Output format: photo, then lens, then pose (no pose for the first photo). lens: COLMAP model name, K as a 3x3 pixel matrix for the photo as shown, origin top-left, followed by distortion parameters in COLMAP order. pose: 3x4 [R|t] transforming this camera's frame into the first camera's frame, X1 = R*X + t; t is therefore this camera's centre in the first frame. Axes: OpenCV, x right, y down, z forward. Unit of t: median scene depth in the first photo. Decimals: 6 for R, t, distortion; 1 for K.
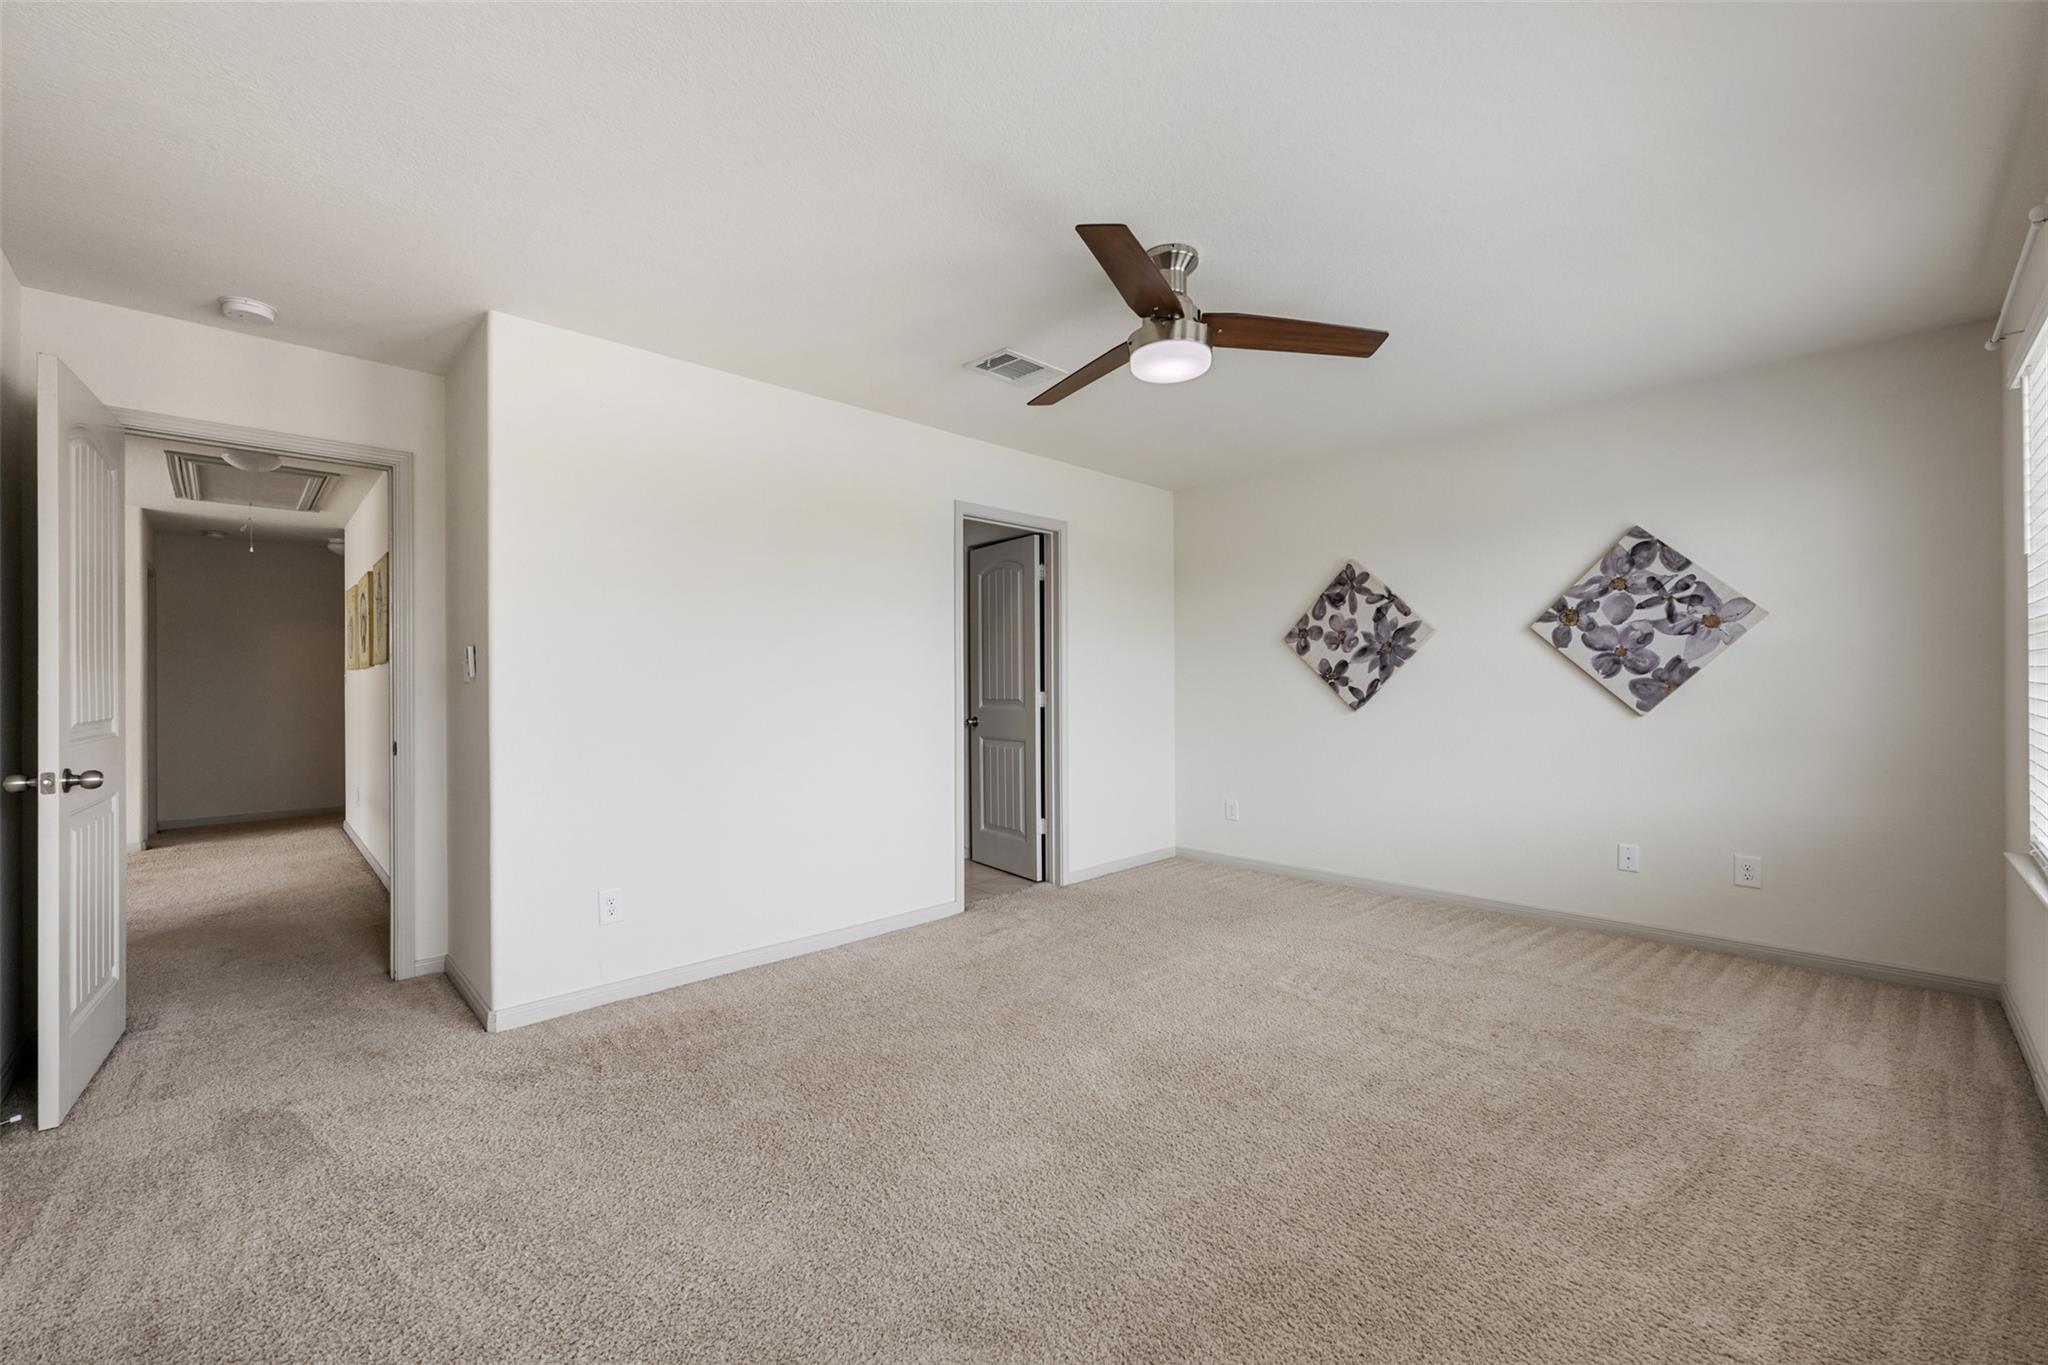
lens RADIAL K [[812.8, 0, 1016.5], [0, 812.8, 684.8], [0, 0, 1]] dist [-0.001702, -0.000148]
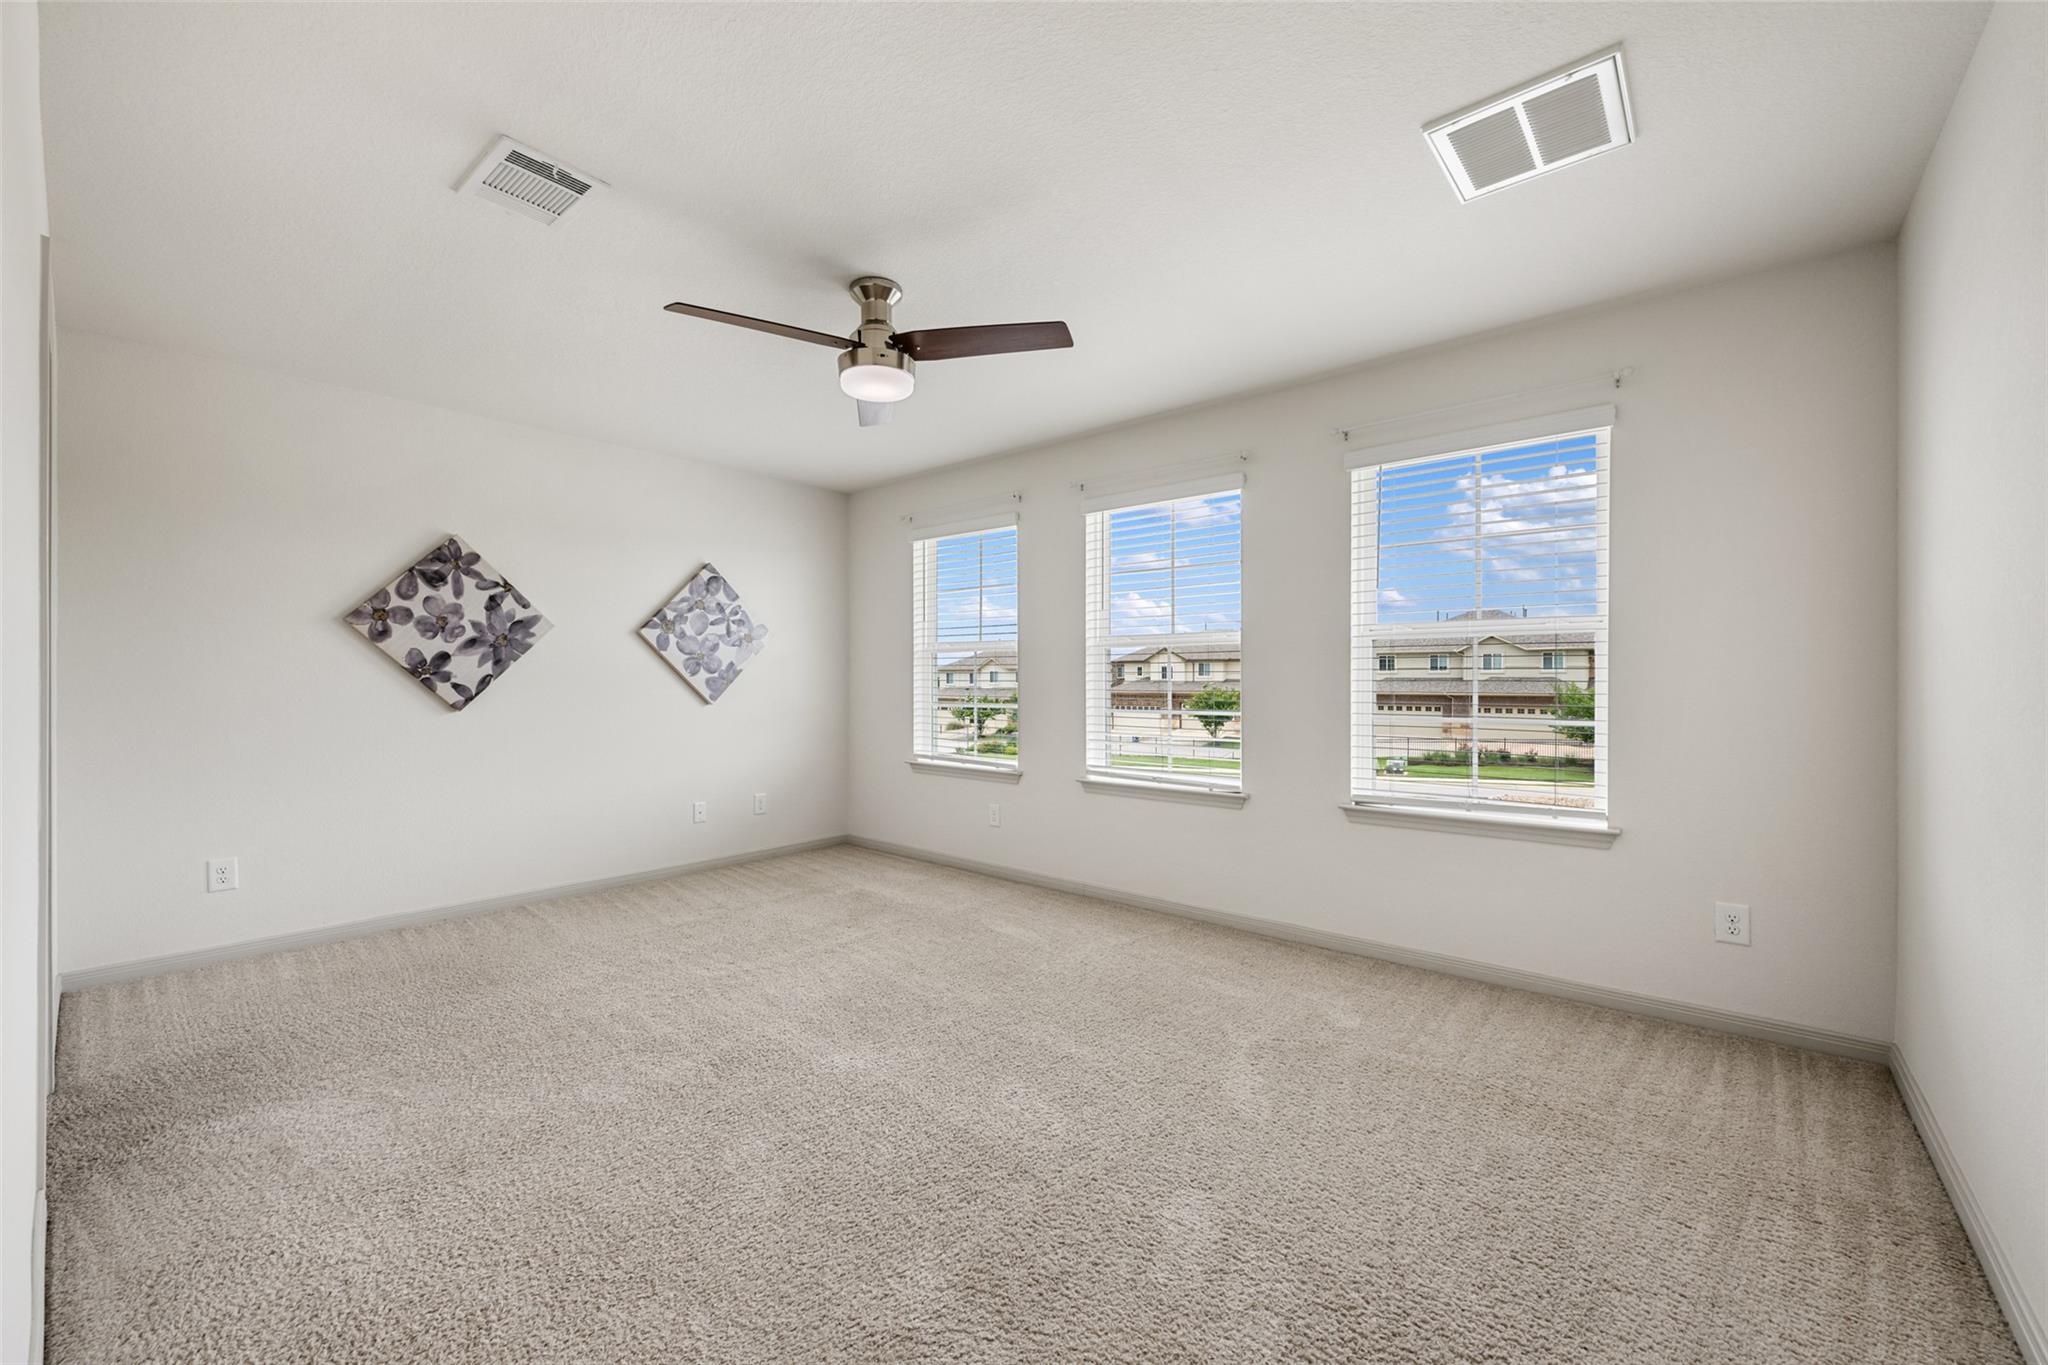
lens RADIAL K [[812.8, 0, 1016.5], [0, 812.8, 684.8], [0, 0, 1]] dist [-0.001702, -0.000148]
pose [[-0.097074, 0.000975, 0.995277, -0.525729], [0.001950, 0.999998, -0.000789, 0.006508], [-0.995275, 0.001864, -0.097076, 0.522056]]
